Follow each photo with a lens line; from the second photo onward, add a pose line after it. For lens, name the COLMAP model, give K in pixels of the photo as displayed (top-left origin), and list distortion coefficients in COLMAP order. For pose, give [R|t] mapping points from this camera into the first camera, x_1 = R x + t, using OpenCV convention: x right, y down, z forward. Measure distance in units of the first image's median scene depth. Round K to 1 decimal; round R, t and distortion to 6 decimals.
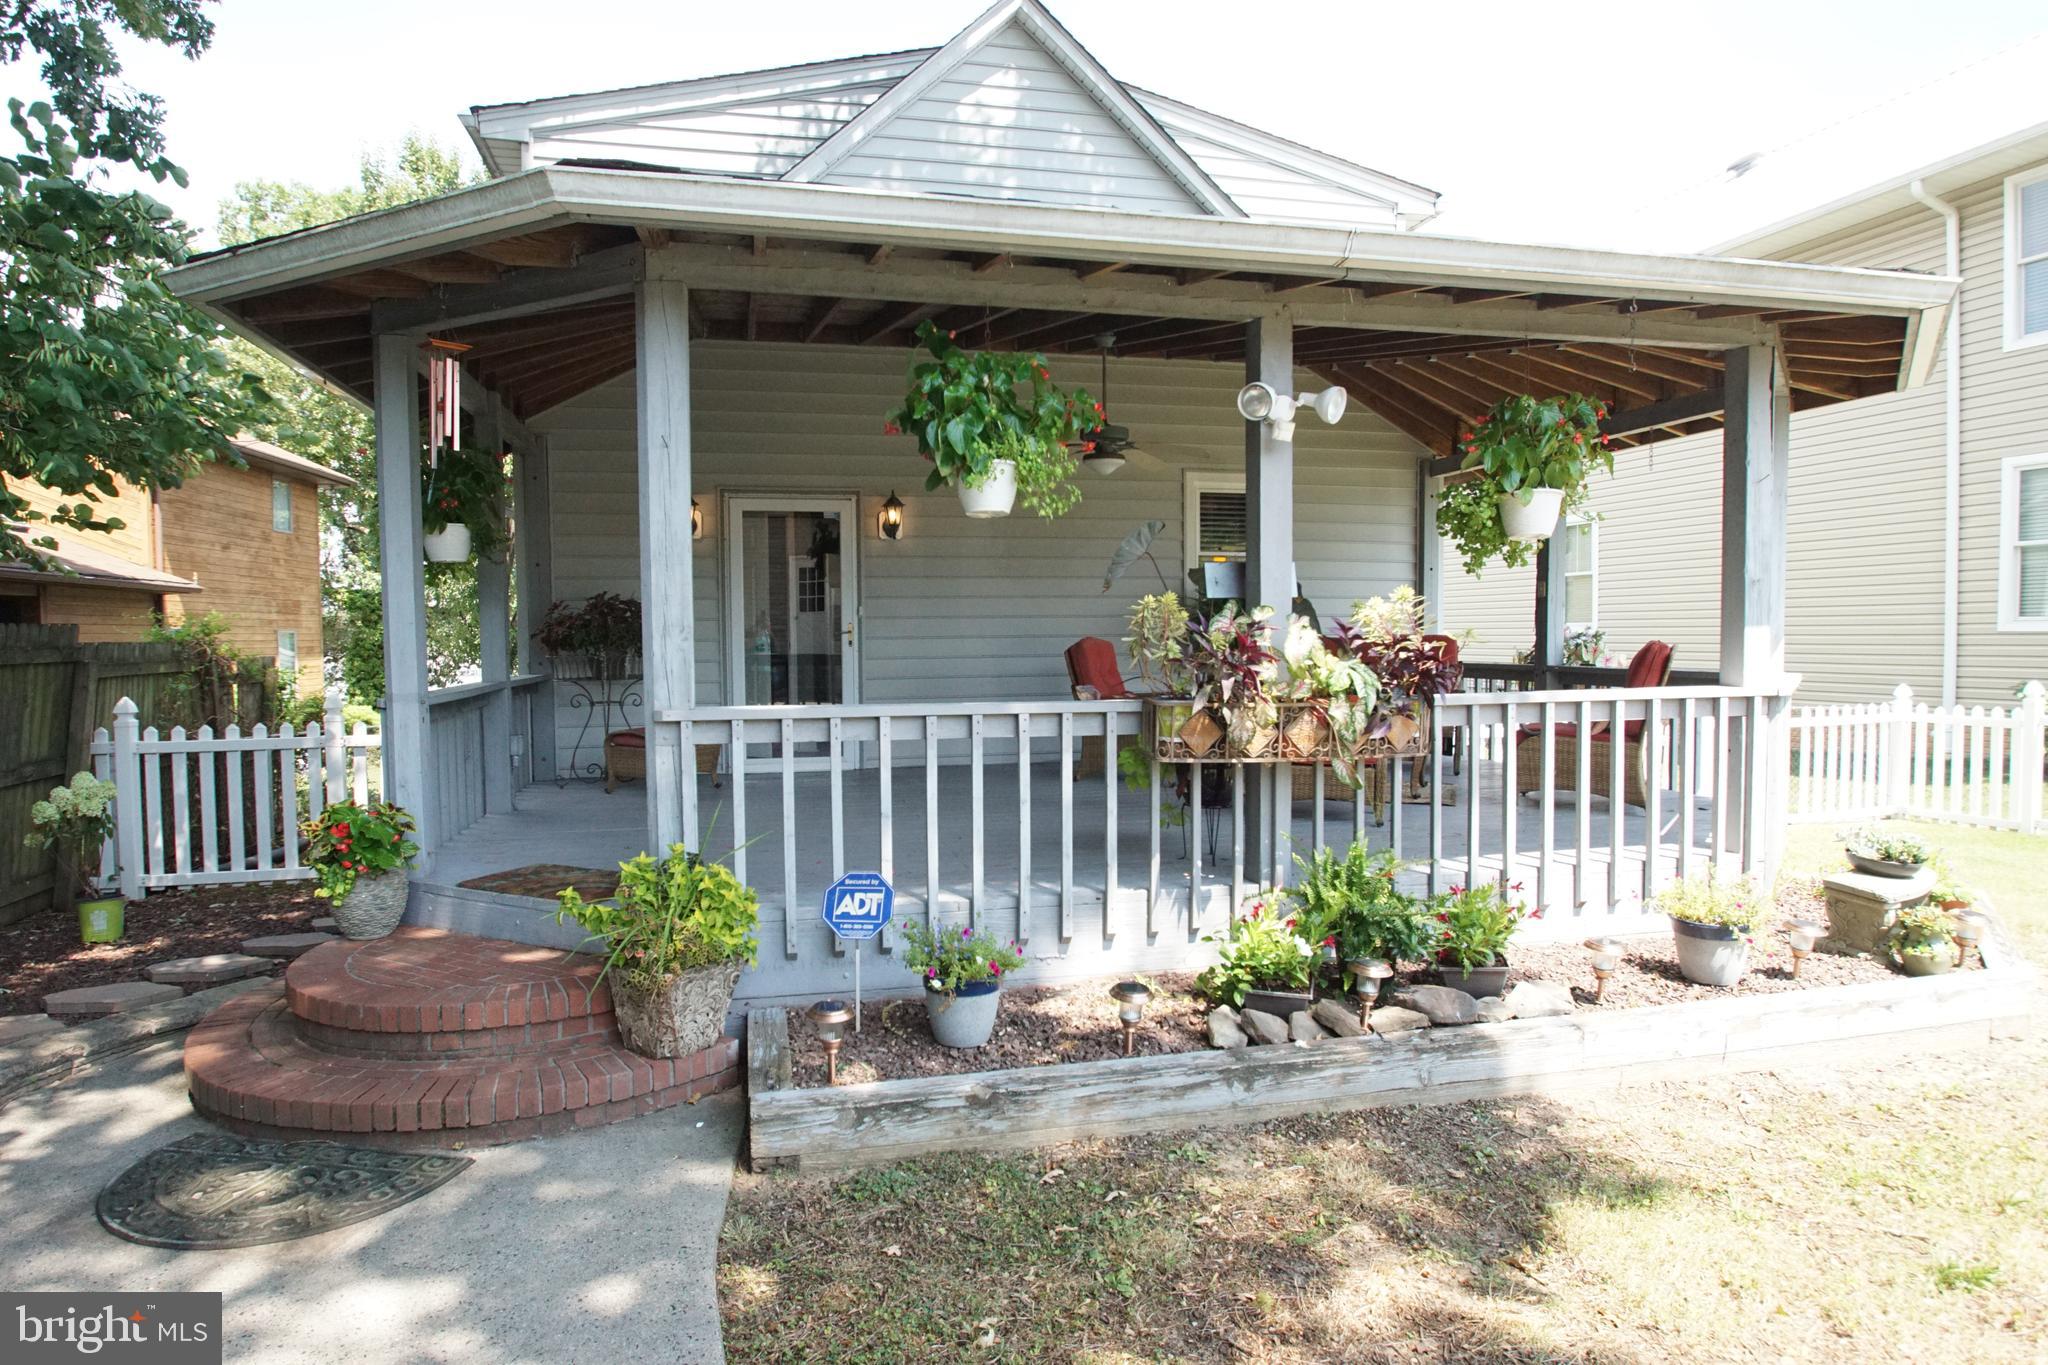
lens RADIAL K [[1131.3, 0, 992.0], [0, 1131.3, 680.8], [0, 0, 1]] dist [-0.021657, -0.000132]
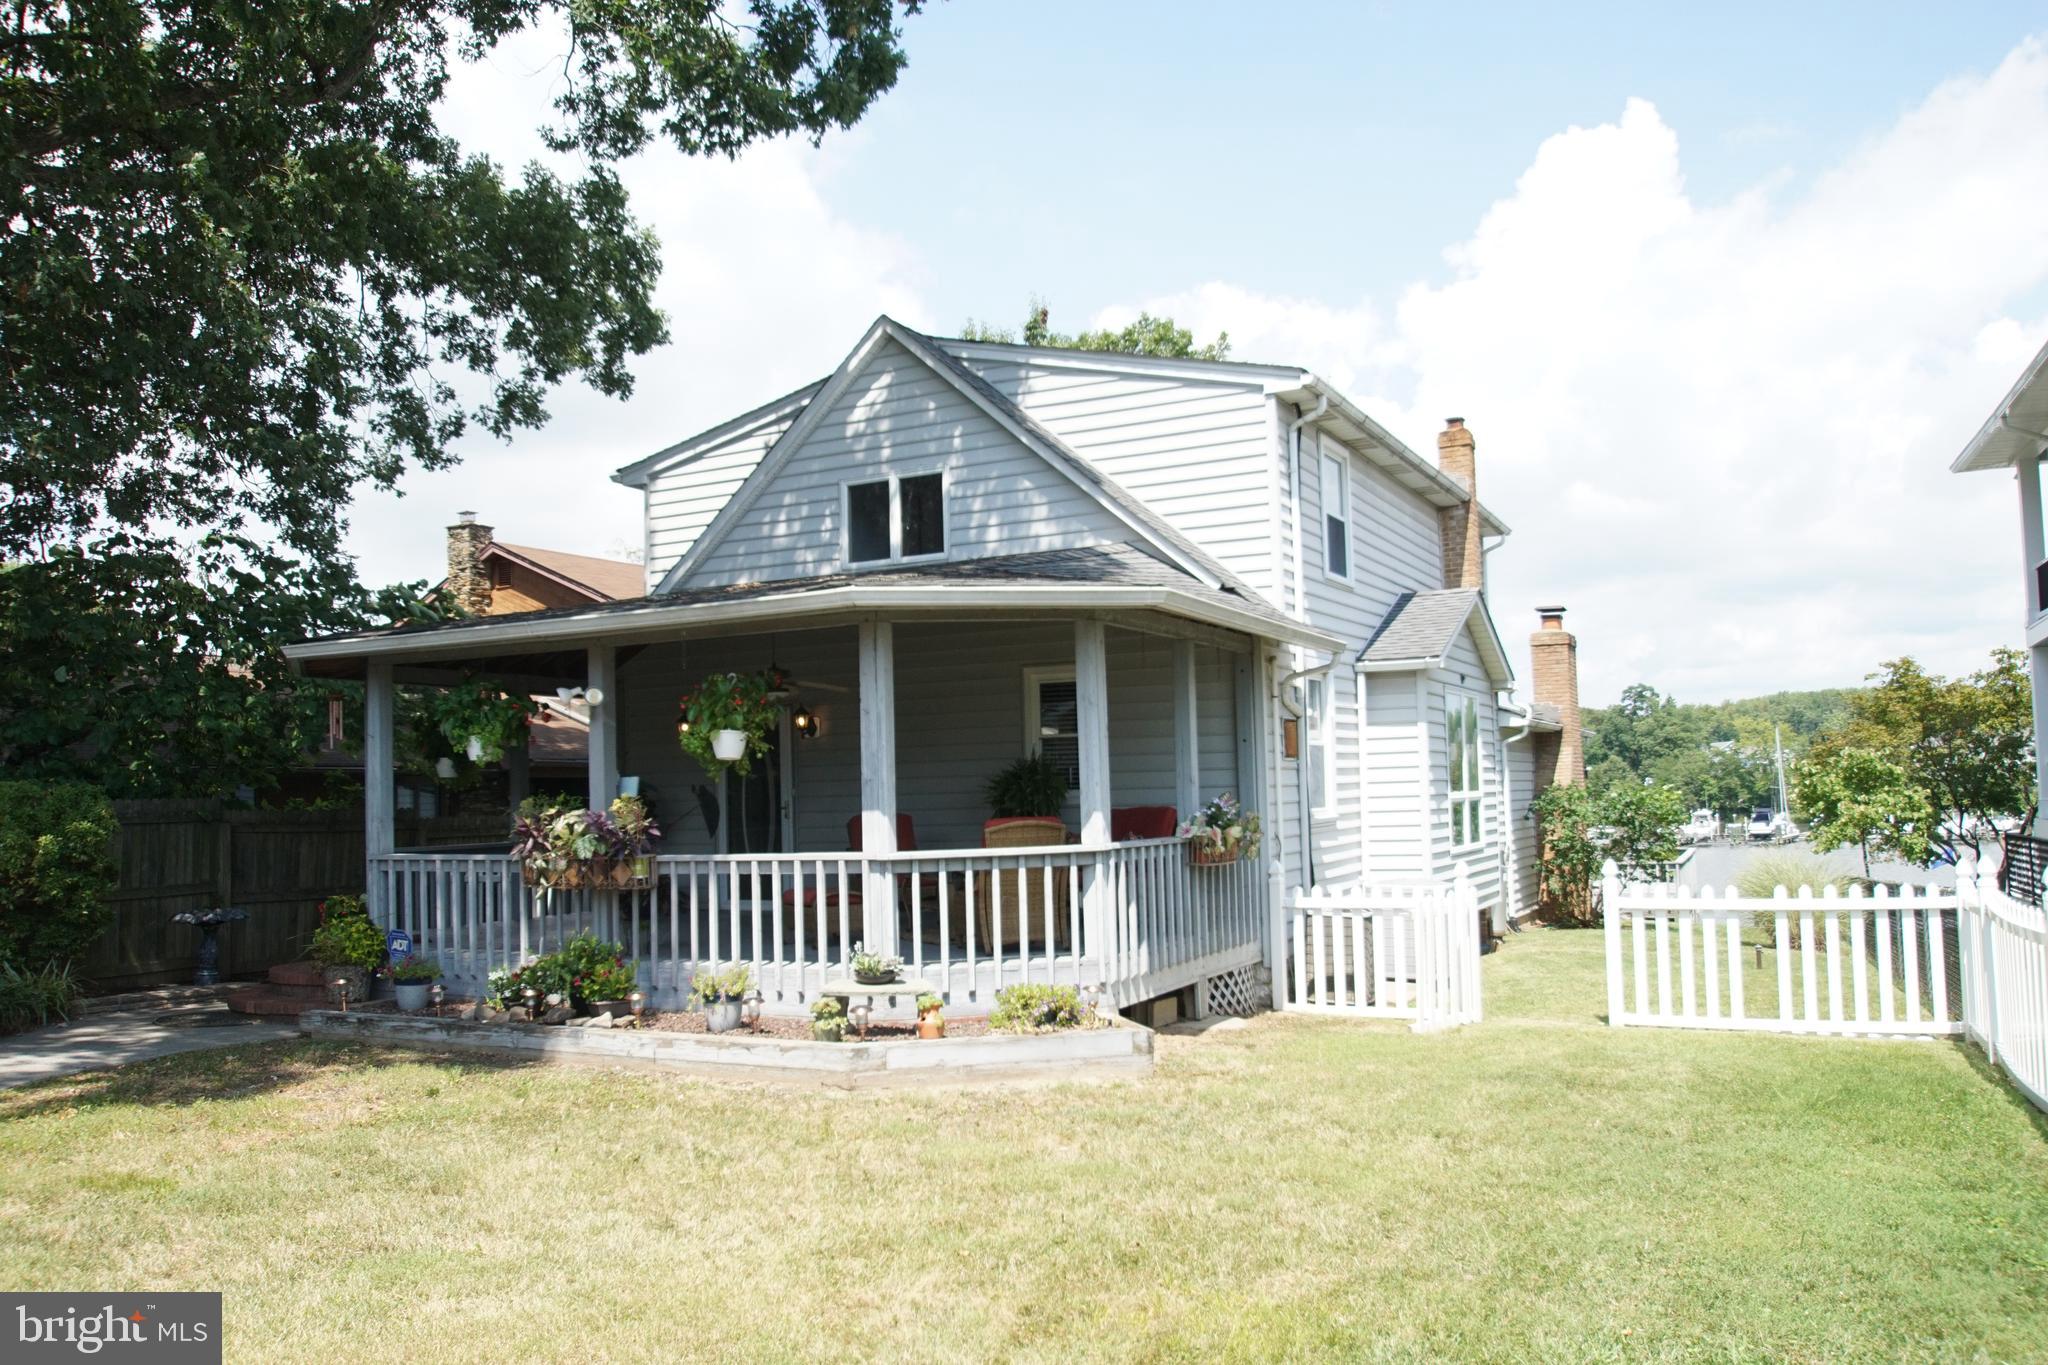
lens RADIAL K [[1551.6, 0, 1009.1], [0, 1551.6, 696.9], [0, 0, 1]] dist [-0.052684, 0.004071]
pose [[0.770370, -0.053356, -0.635361, 2.321854], [-0.006861, 0.995741, -0.091939, -0.015067], [0.637560, 0.075186, 0.766723, -0.484321]]
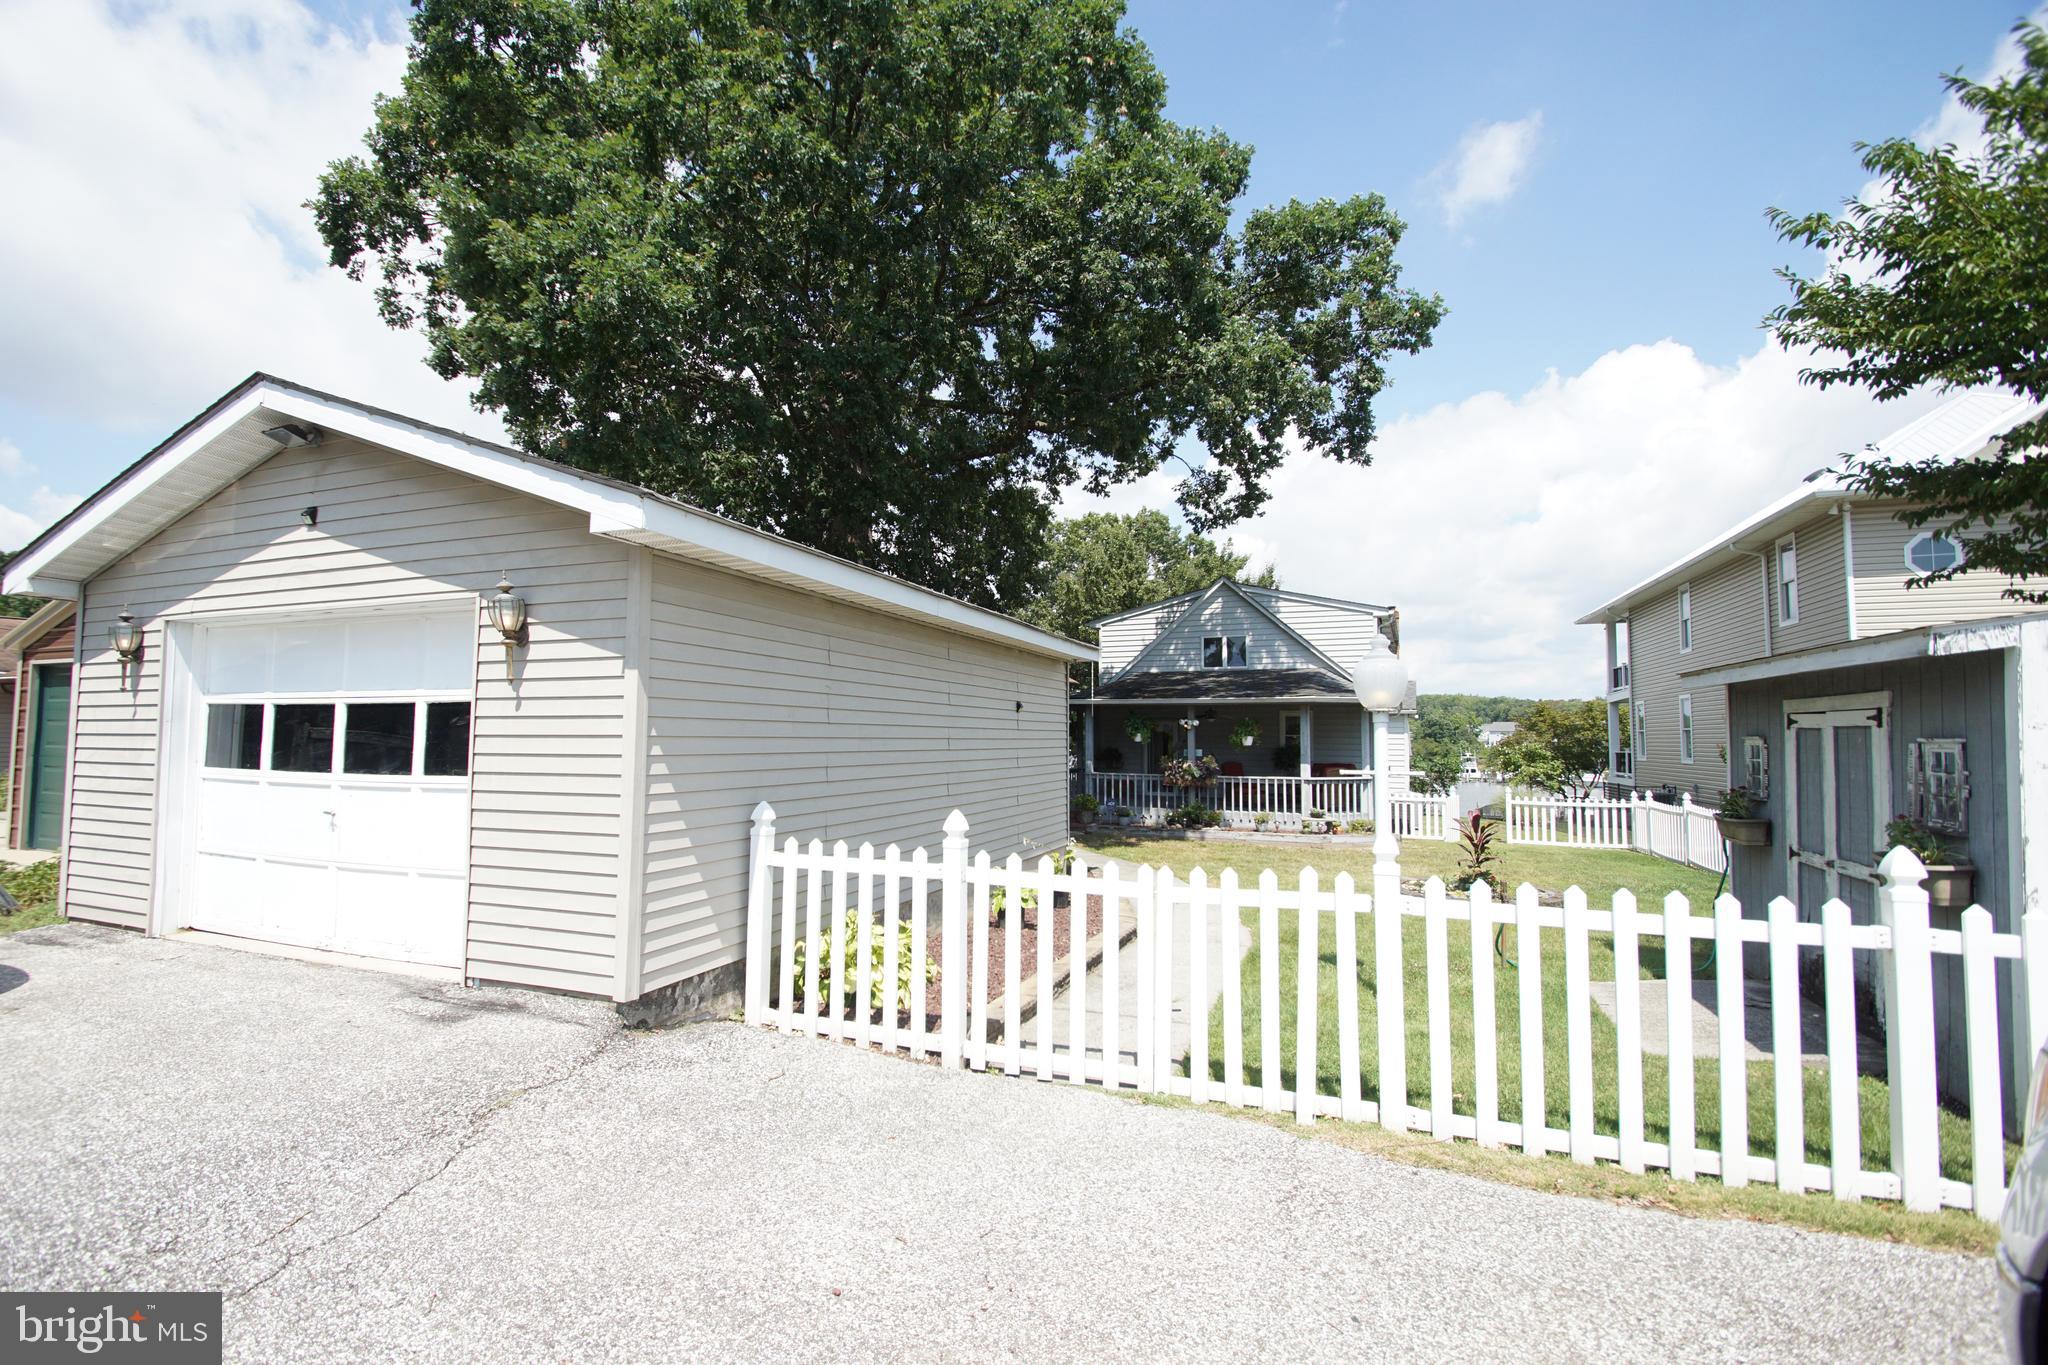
lens RADIAL K [[906.4, 0, 995.3], [0, 906.4, 687.2], [0, 0, 1]] dist [0.006285, -0.010496]
pose [[0.802950, -0.020371, -0.595698, 2.091488], [-0.039119, 0.995460, -0.086771, 0.007984], [0.594761, 0.092976, 0.798508, -3.071610]]
